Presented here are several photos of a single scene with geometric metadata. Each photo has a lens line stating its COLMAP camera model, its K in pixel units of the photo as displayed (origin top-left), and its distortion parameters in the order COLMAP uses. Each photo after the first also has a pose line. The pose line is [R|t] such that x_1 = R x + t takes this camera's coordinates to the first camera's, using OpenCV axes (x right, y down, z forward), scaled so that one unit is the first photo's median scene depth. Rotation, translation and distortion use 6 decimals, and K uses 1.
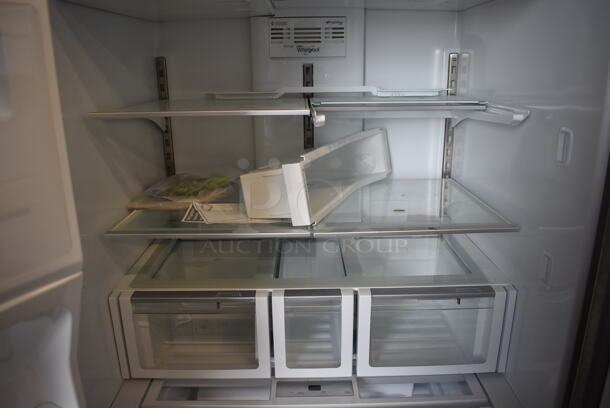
lens RADIAL K [[481.1, 0, 302.7], [0, 481.1, 200.3], [0, 0, 1]] dist [-0.102762, 0.018950]
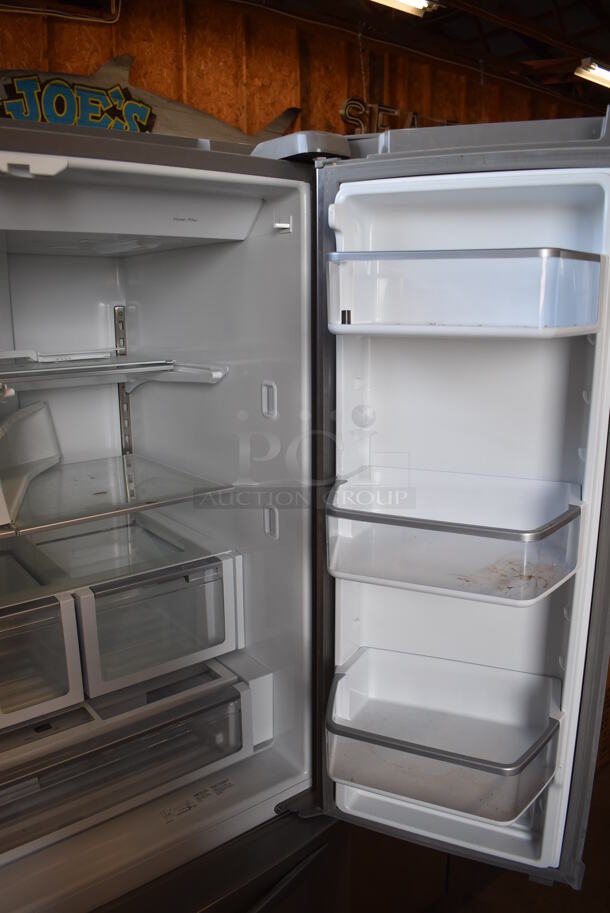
lens RADIAL K [[720.0, 0, 307.8], [0, 720.0, 458.6], [0, 0, 1]] dist [-0.102762, 0.018950]
pose [[0.793743, -0.124182, 0.595442, -0.238631], [0.164485, 0.986286, -0.013570, 0.036382], [-0.585591, 0.108713, 0.803284, -0.227638]]
